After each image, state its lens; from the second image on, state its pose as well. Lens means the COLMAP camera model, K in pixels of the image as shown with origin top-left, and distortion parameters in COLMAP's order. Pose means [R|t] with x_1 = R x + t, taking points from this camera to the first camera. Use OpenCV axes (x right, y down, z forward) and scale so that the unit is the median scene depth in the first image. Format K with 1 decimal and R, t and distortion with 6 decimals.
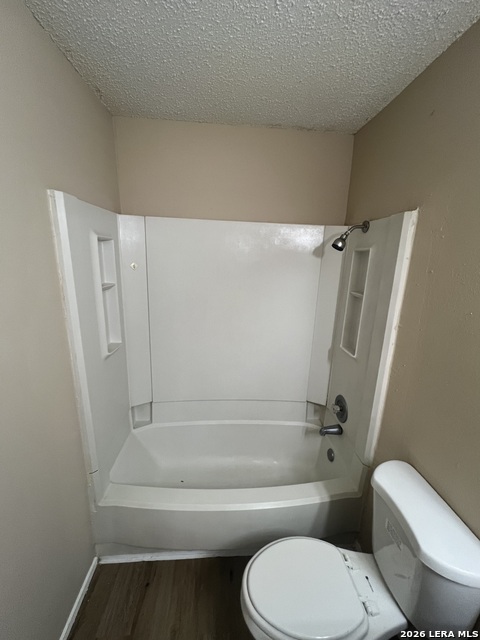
lens RADIAL K [[261.6, 0, 240.2], [0, 261.6, 319.4], [0, 0, 1]] dist [-0.003746, 0.001441]
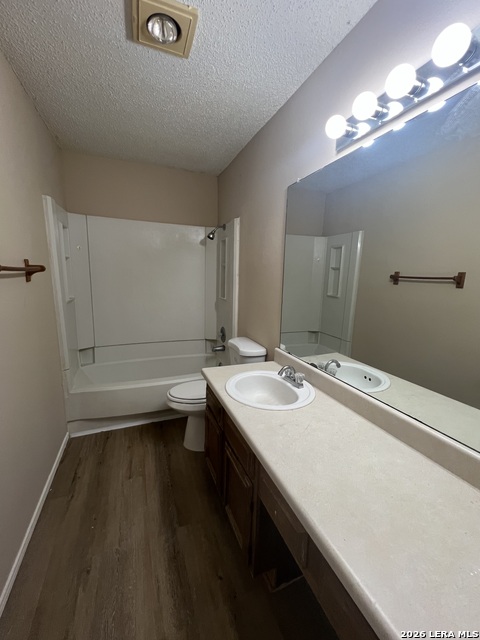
lens RADIAL K [[261.6, 0, 239.3], [0, 261.6, 318.2], [0, 0, 1]] dist [-0.003746, 0.001441]
pose [[0.949503, -0.062190, 0.307534, -0.030240], [0.079503, 0.995860, -0.044079, 0.378823], [-0.303519, 0.066303, 0.950516, -0.754003]]
